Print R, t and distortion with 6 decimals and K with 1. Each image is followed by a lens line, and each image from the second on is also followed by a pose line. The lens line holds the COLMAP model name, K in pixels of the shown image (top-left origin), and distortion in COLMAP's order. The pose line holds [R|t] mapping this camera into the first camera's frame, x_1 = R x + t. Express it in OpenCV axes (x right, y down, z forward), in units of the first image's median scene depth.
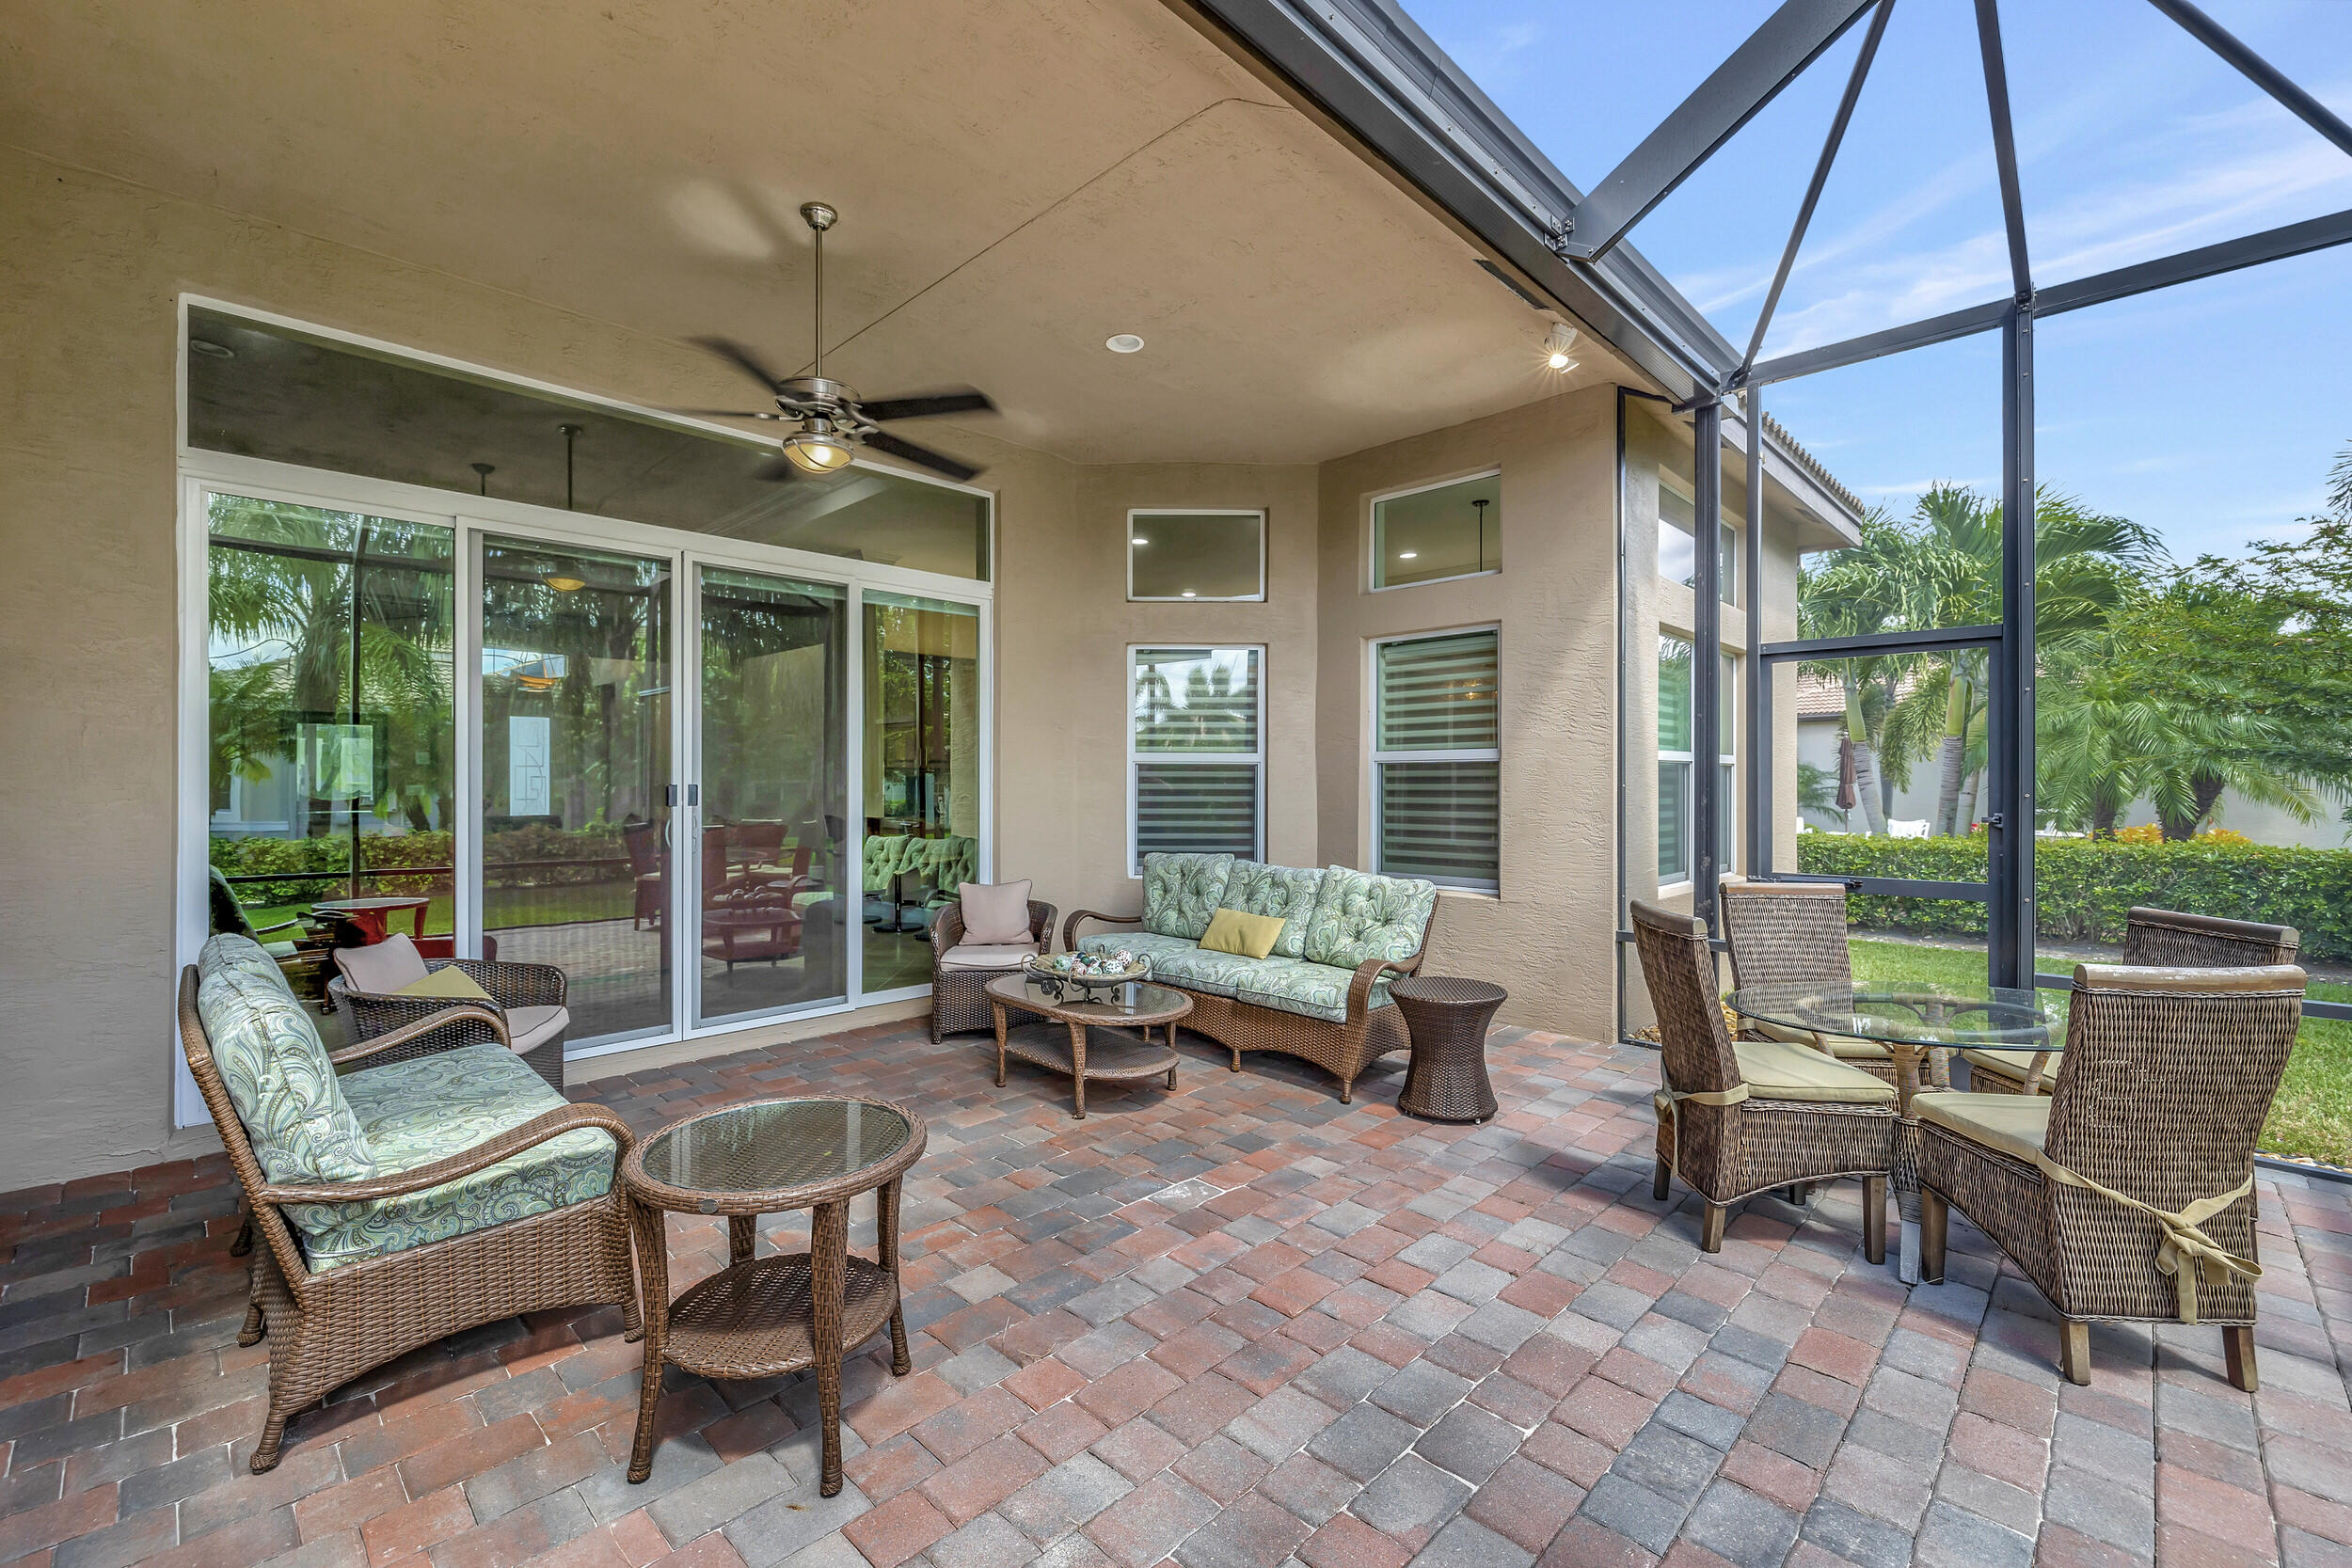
lens RADIAL K [[992.6, 0, 1165.4], [0, 992.6, 780.9], [0, 0, 1]] dist [0.003674, 0.000396]
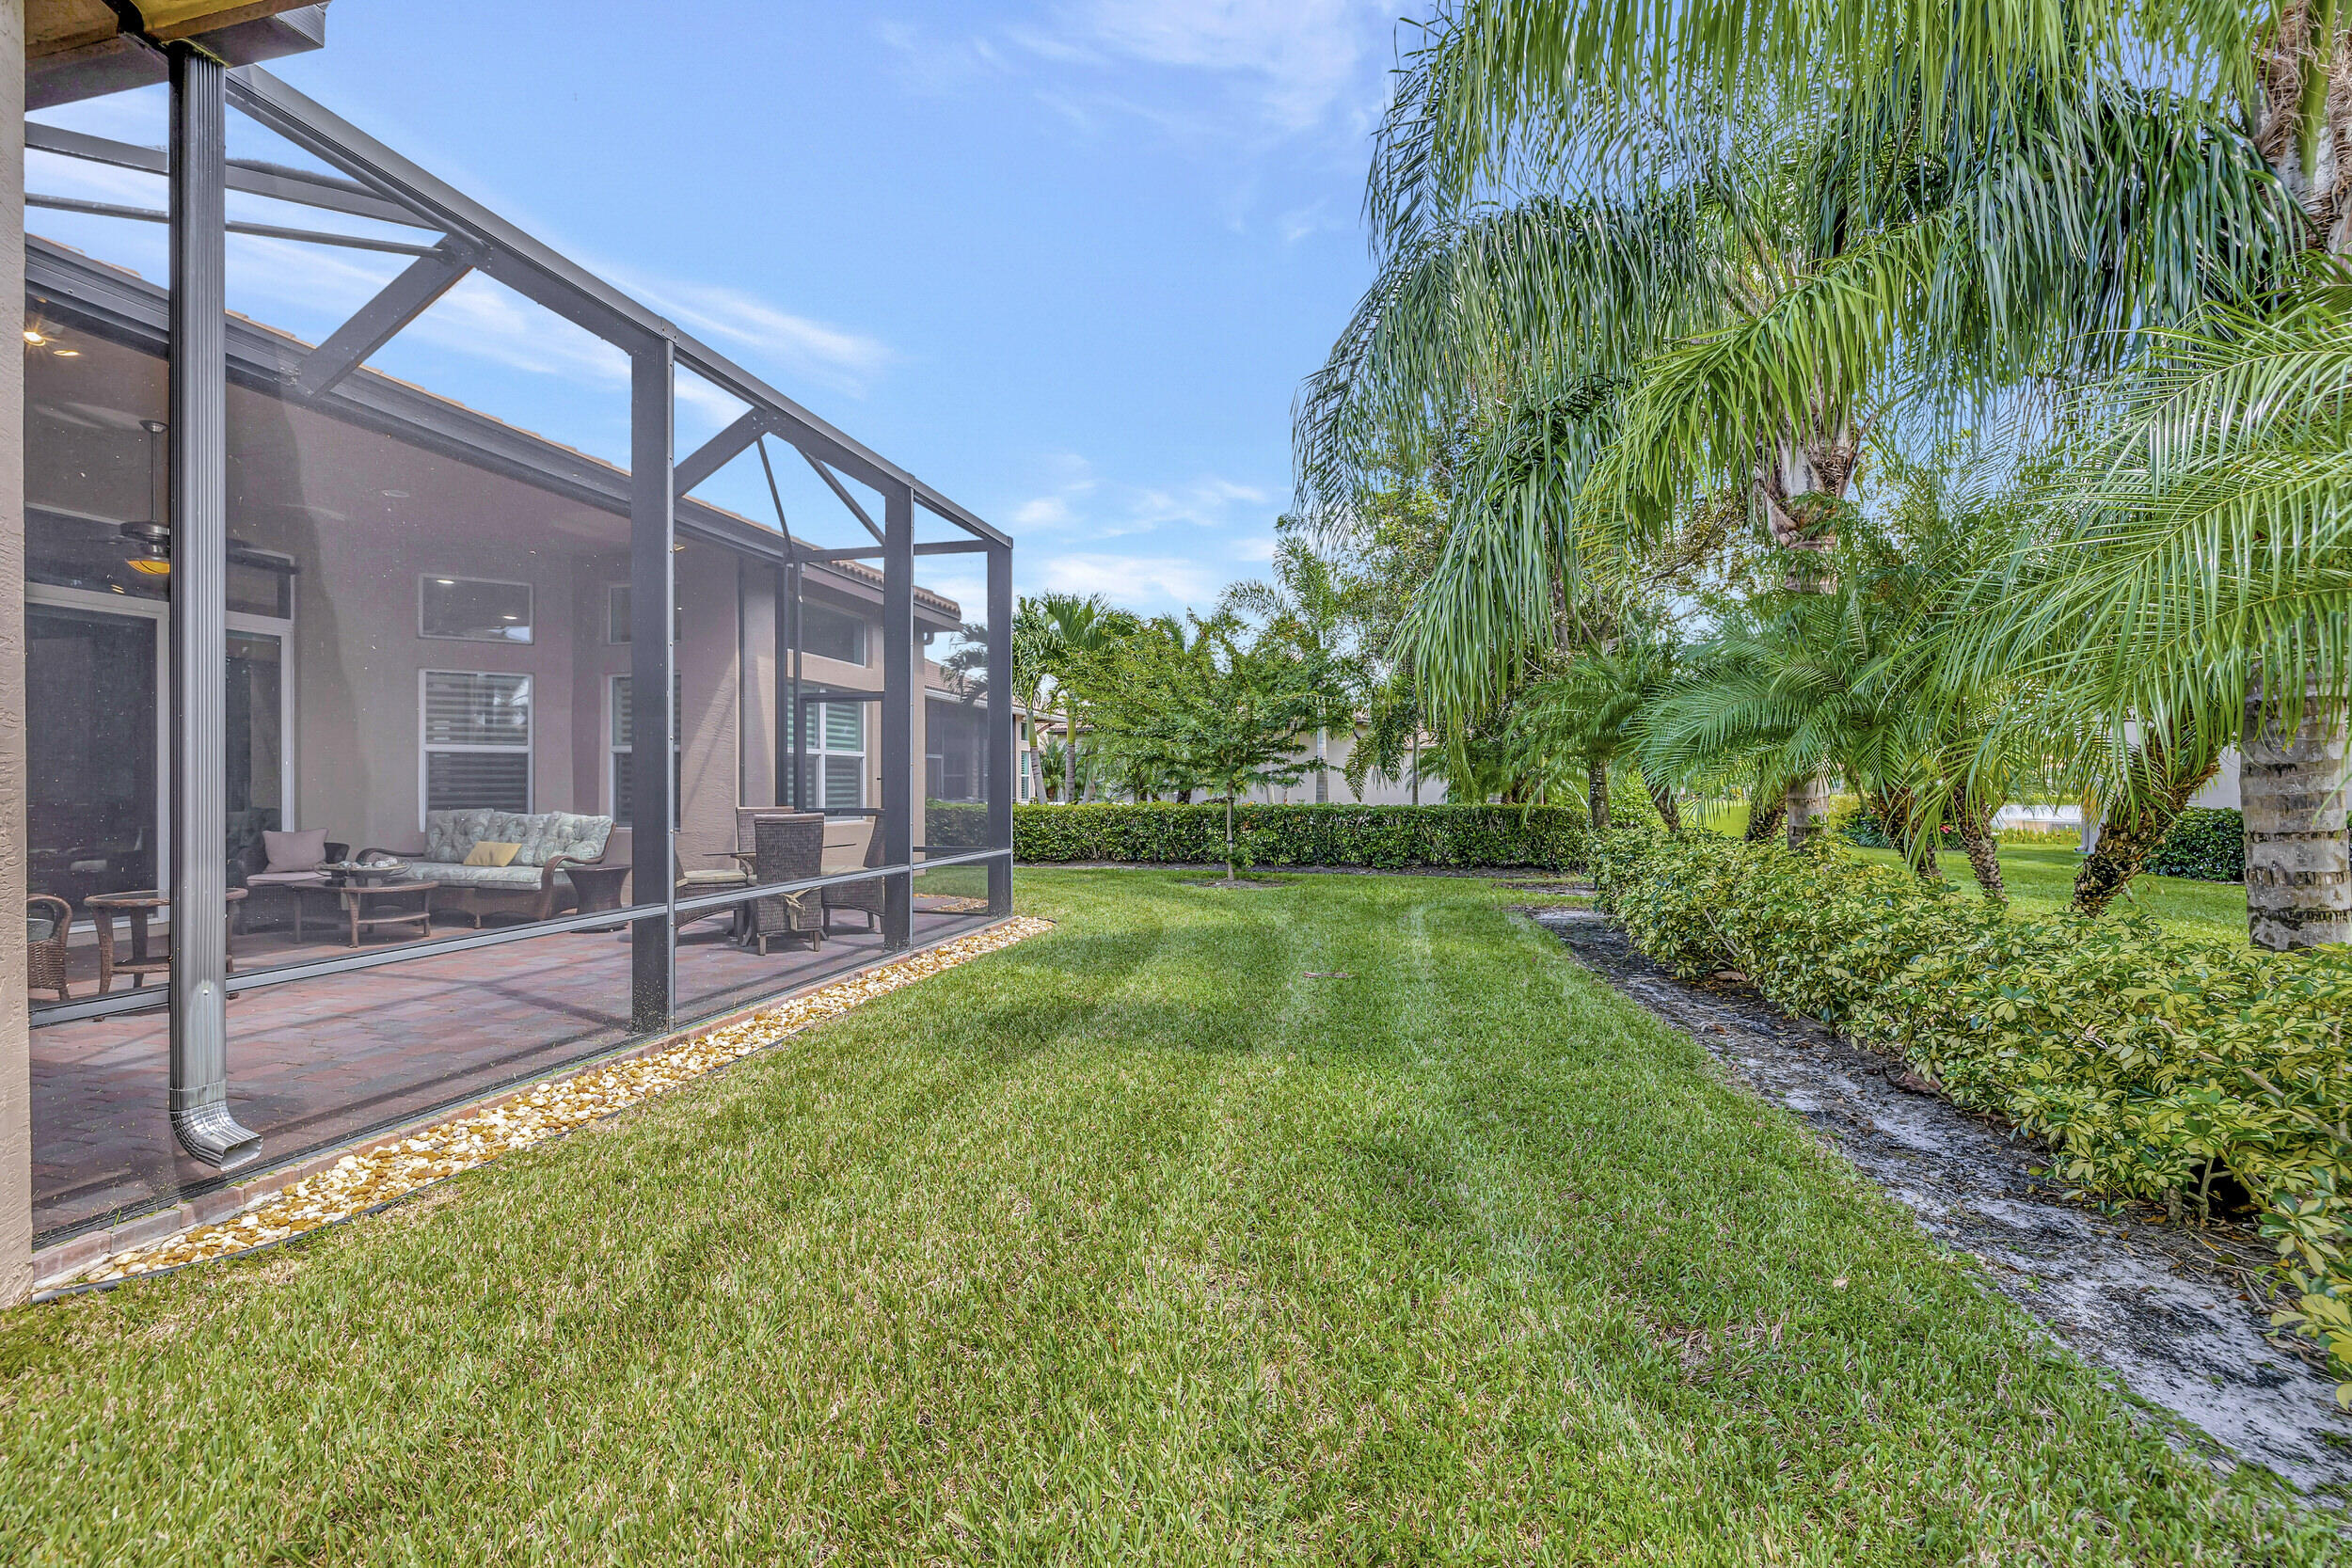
lens RADIAL K [[992.6, 0, 1176.2], [0, 992.6, 784.7], [0, 0, 1]] dist [0.003674, 0.000396]
pose [[0.856685, -0.000820, 0.515839, 0.190425], [-0.002725, 0.999978, 0.006115, 0.023564], [-0.515833, -0.006644, 0.856663, -0.962848]]
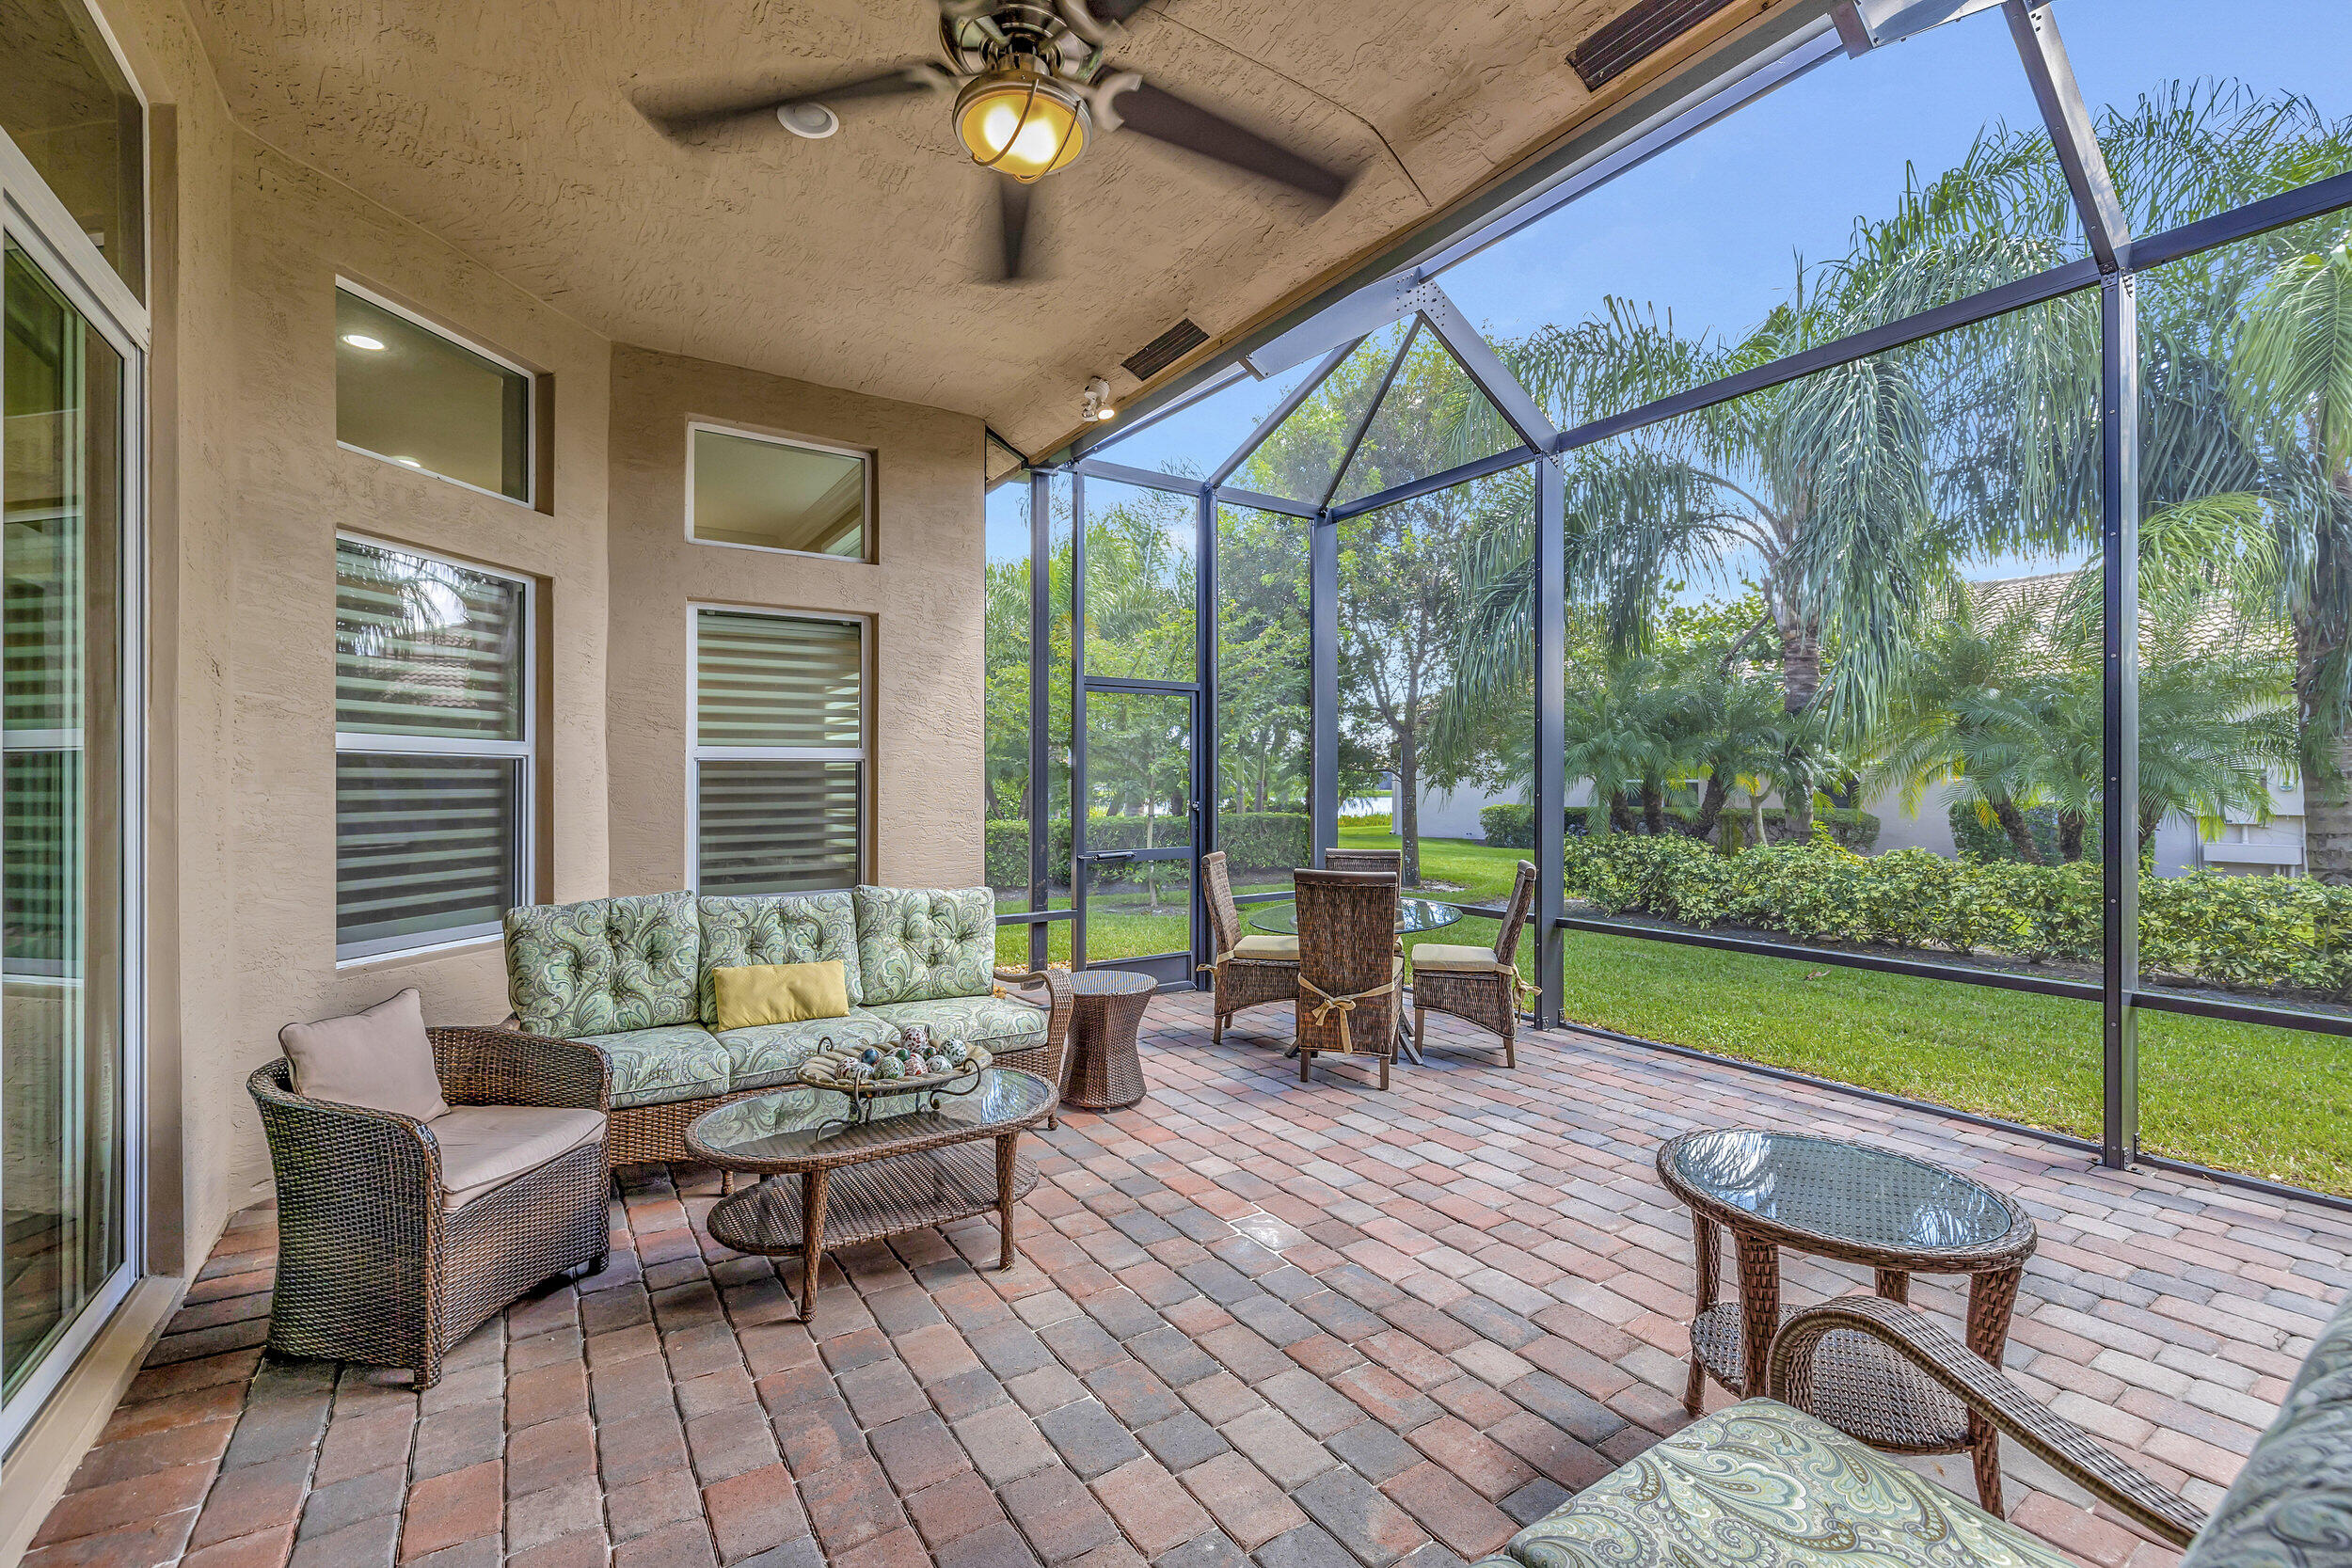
lens RADIAL K [[992.6, 0, 1167.9], [0, 992.6, 782.4], [0, 0, 1]] dist [0.003674, 0.000396]
pose [[0.211839, -0.003752, 0.977297, -0.551945], [0.001894, 0.999992, 0.003429, -0.003131], [-0.977303, 0.001125, 0.211845, 0.546678]]
